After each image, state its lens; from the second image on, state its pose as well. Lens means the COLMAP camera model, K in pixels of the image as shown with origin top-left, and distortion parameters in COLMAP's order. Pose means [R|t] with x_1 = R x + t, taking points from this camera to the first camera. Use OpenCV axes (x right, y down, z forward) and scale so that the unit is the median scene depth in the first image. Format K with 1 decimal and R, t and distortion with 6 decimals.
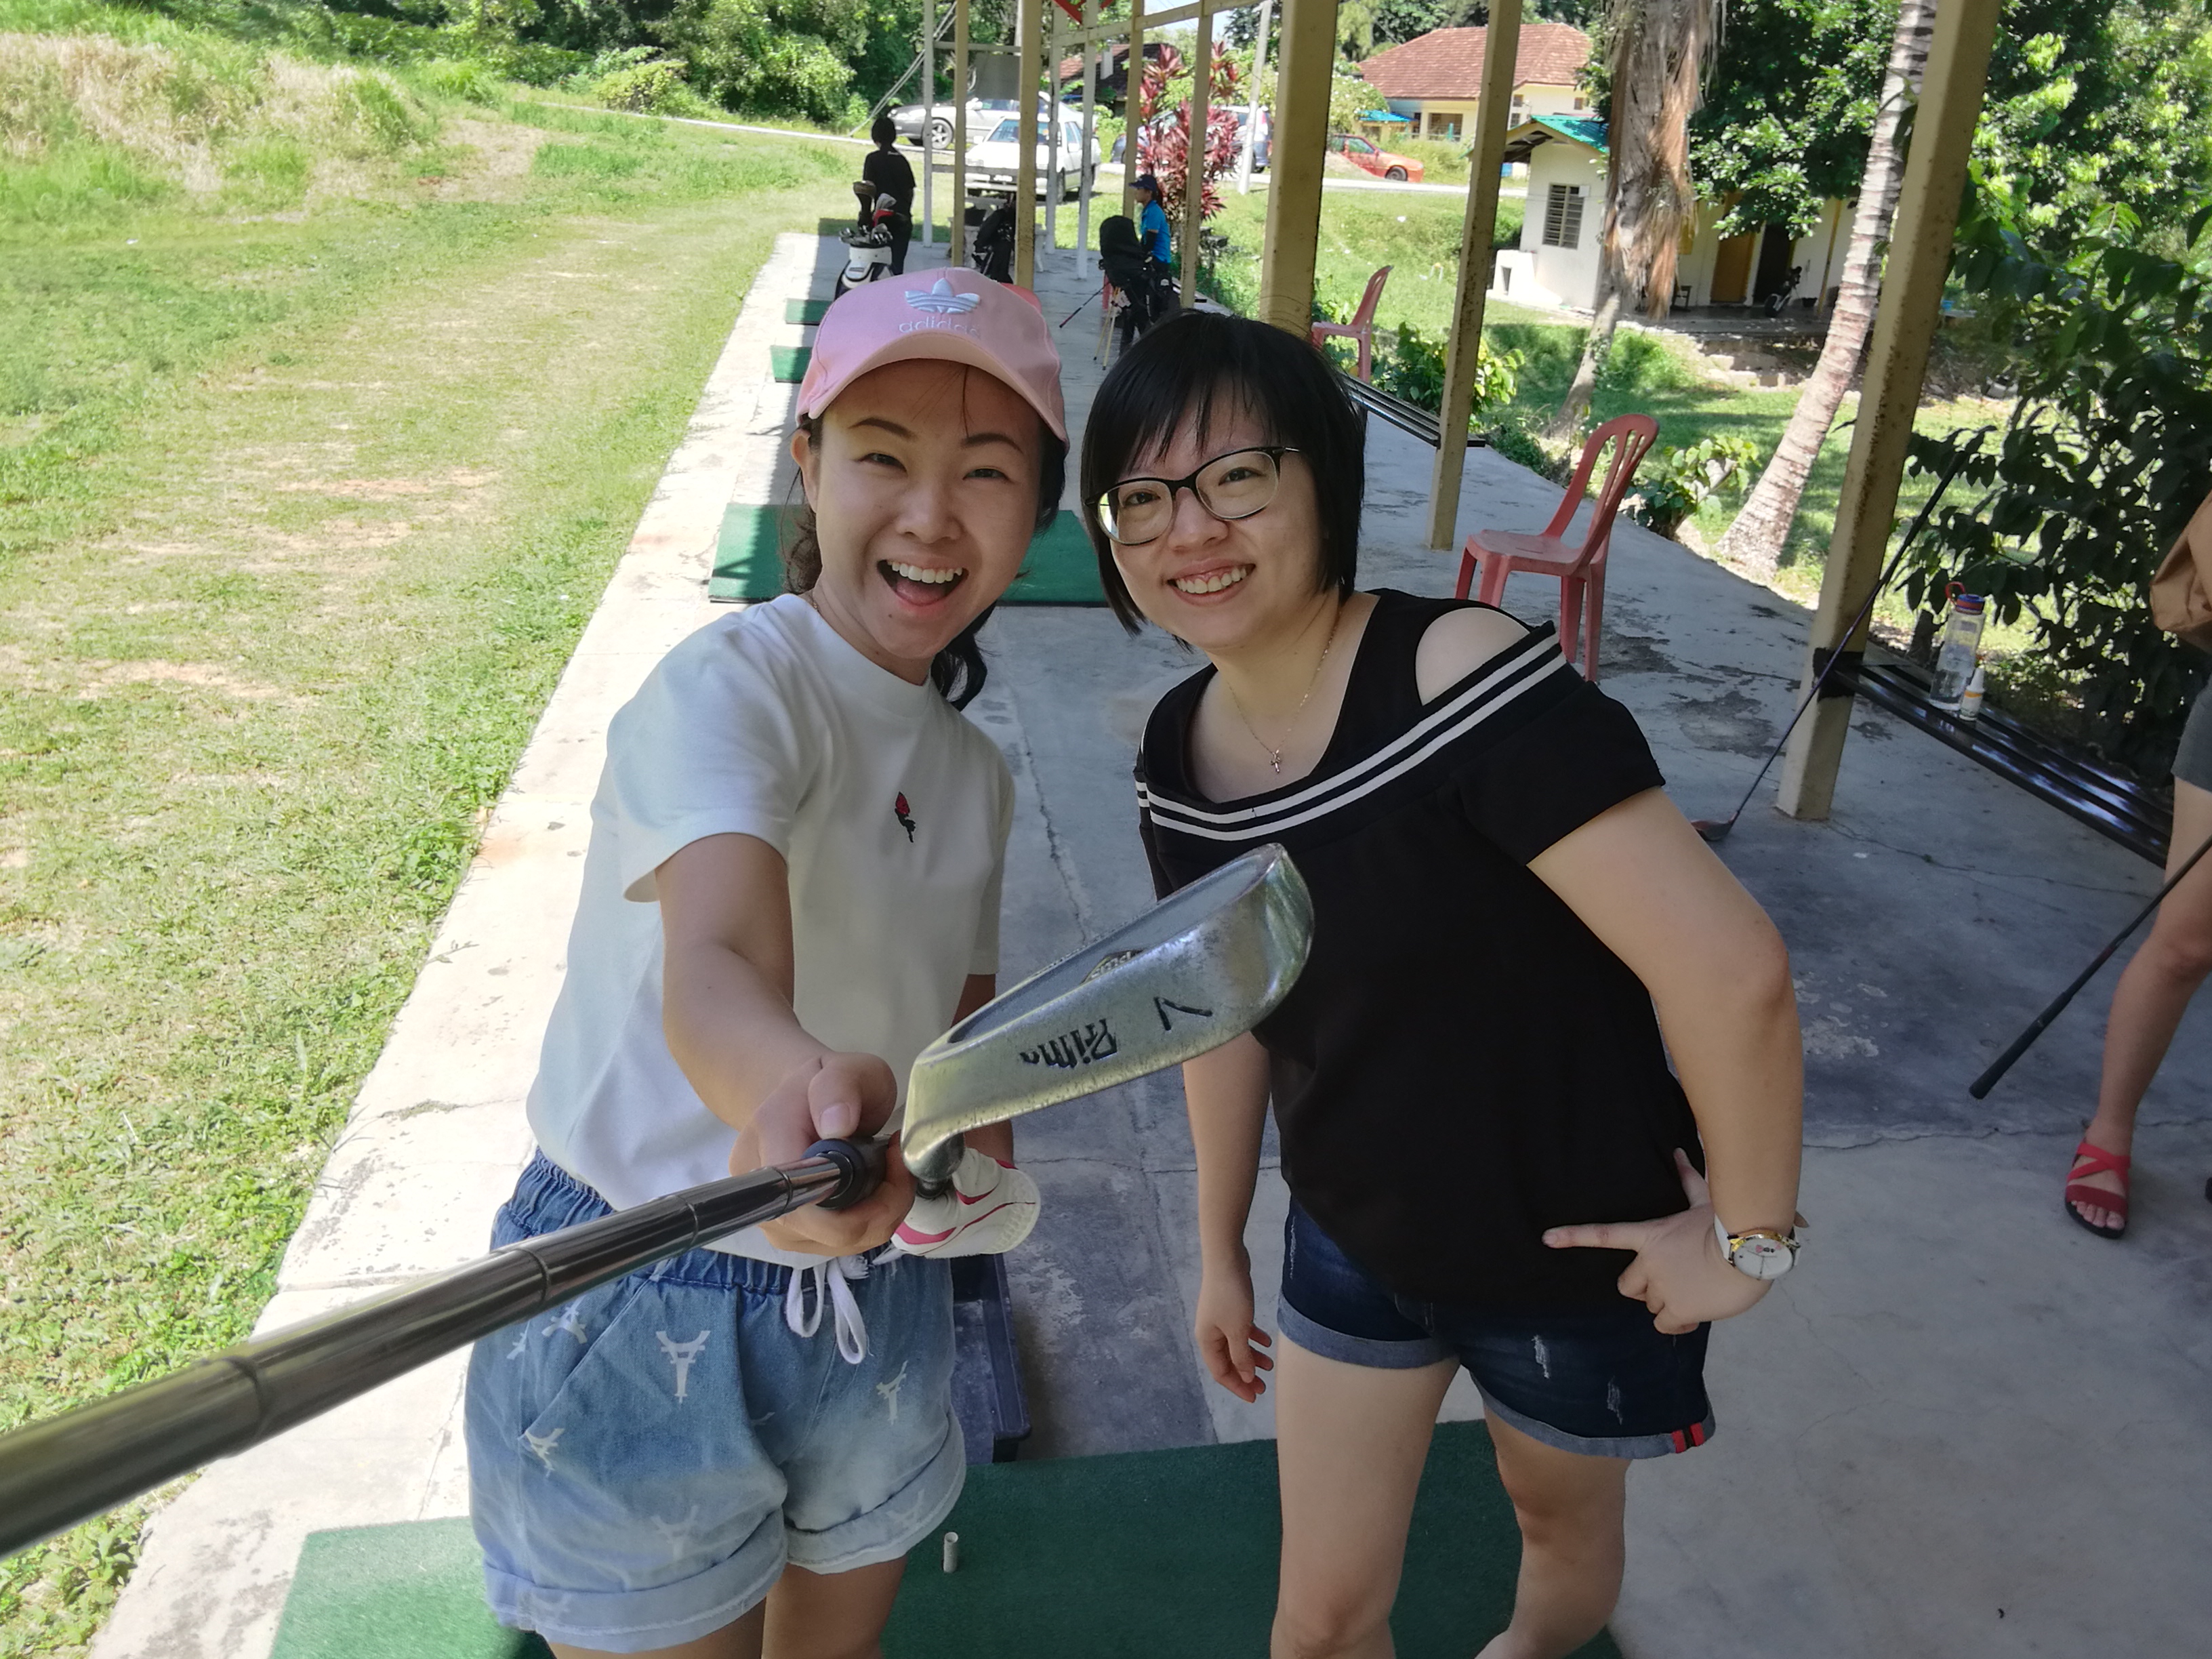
lens RADIAL K [[1712.3, 0, 1091.1], [0, 1712.3, 786.0], [0, 0, 1]] dist [-0.004239, -0.000856]
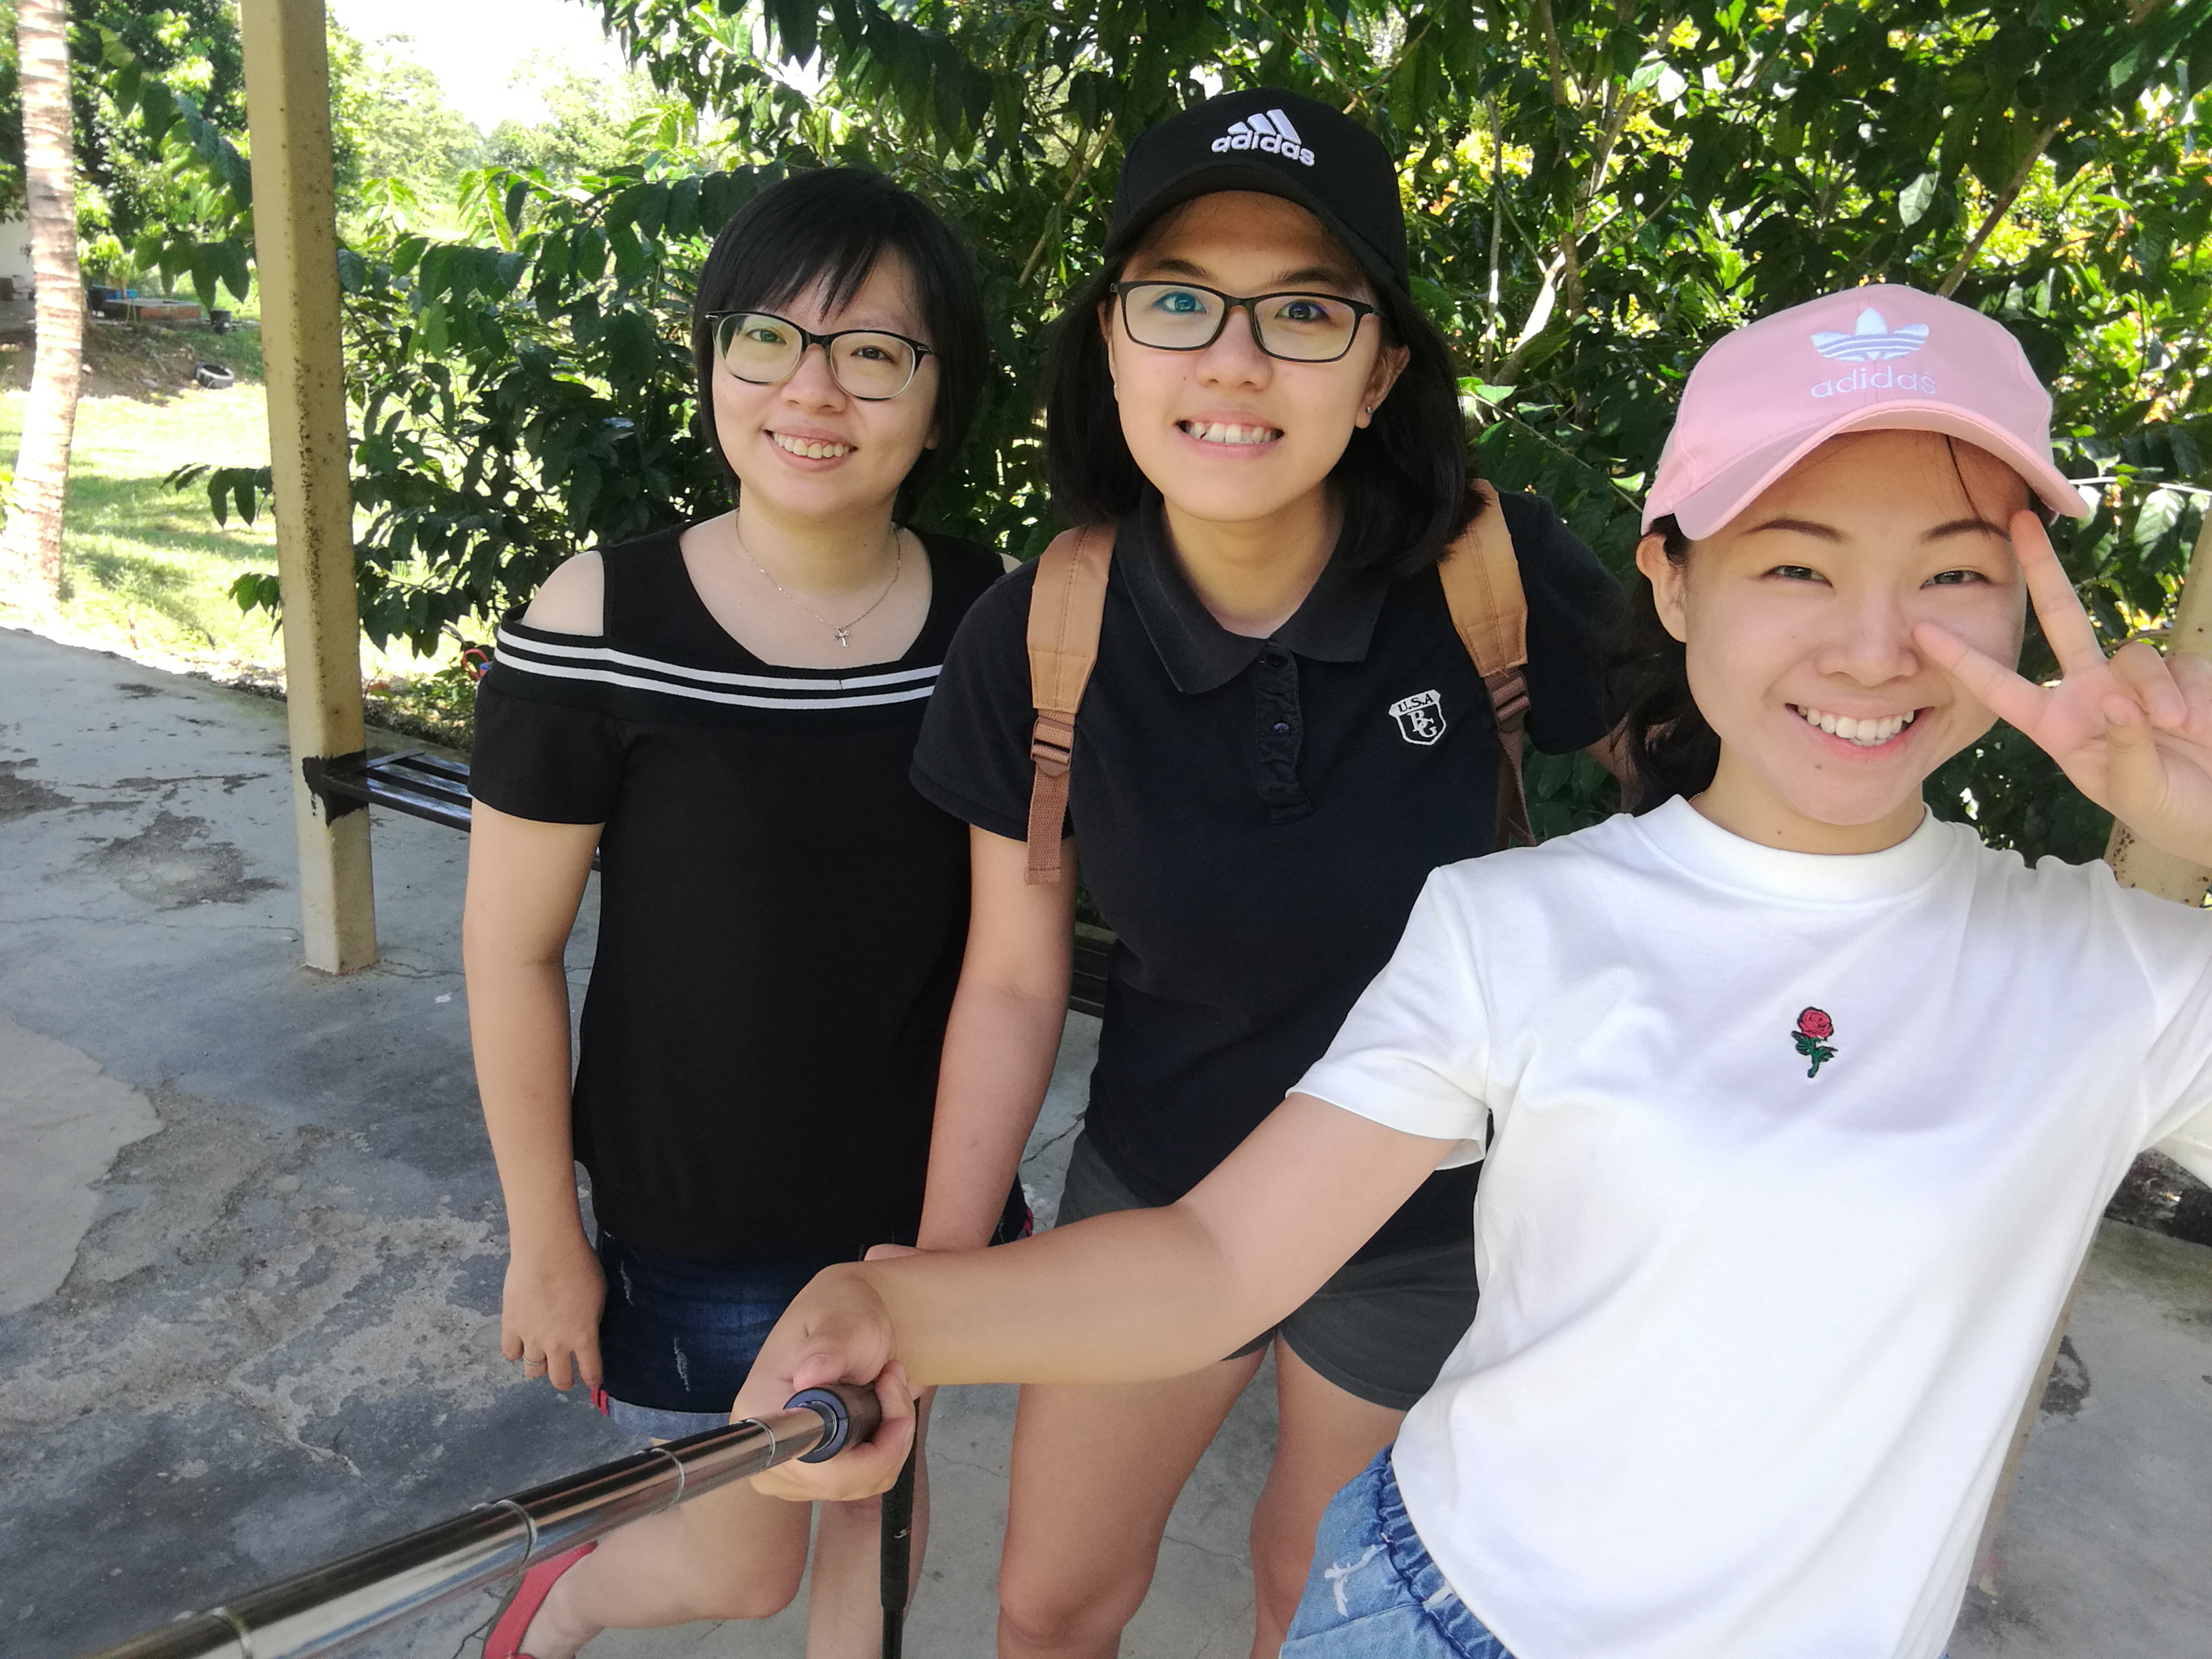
lens RADIAL K [[1712.3, 0, 1091.1], [0, 1712.3, 786.0], [0, 0, 1]] dist [-0.004239, -0.000856]
pose [[0.577145, -0.243008, 0.779648, 0.018088], [0.237297, 0.963410, 0.124622, -0.052846], [-0.781405, 0.113083, 0.613693, 0.169858]]
